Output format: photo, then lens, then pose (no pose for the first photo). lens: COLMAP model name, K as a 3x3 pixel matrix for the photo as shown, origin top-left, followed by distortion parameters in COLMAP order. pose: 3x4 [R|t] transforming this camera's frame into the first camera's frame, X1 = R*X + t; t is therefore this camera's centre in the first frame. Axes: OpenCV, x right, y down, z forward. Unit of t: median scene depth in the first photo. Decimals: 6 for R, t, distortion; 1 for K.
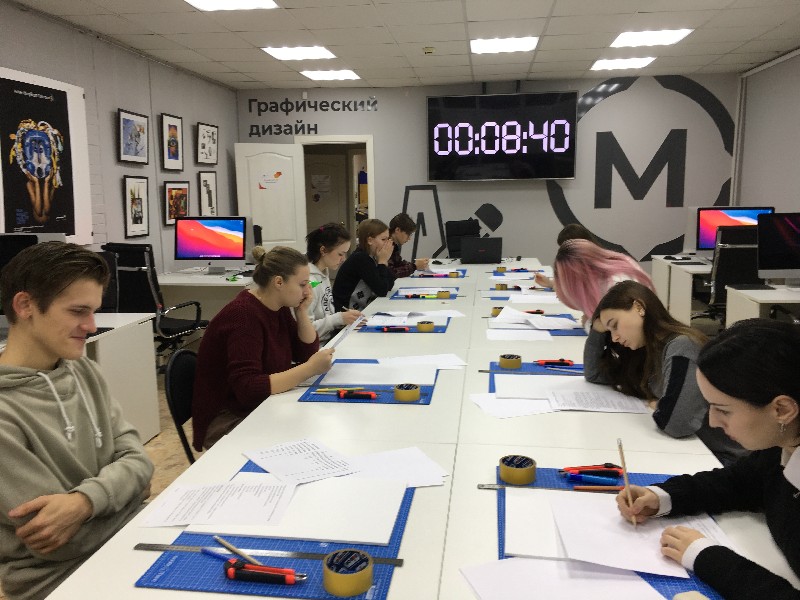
lens RADIAL K [[687.4, 0, 400.0], [0, 687.4, 300.0], [0, 0, 1]] dist [0.035440, -0.012176]
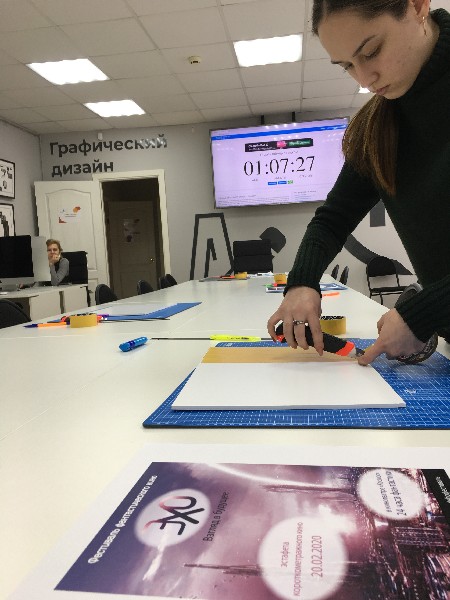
lens RADIAL K [[515.5, 0, 225.0], [0, 515.5, 300.0], [0, 0, 1]] dist [0.035440, -0.012176]
pose [[0.999171, -0.040661, -0.001964, 0.051351], [0.040476, 0.997463, -0.058552, 0.019175], [0.004339, 0.058424, 0.998282, 0.192517]]
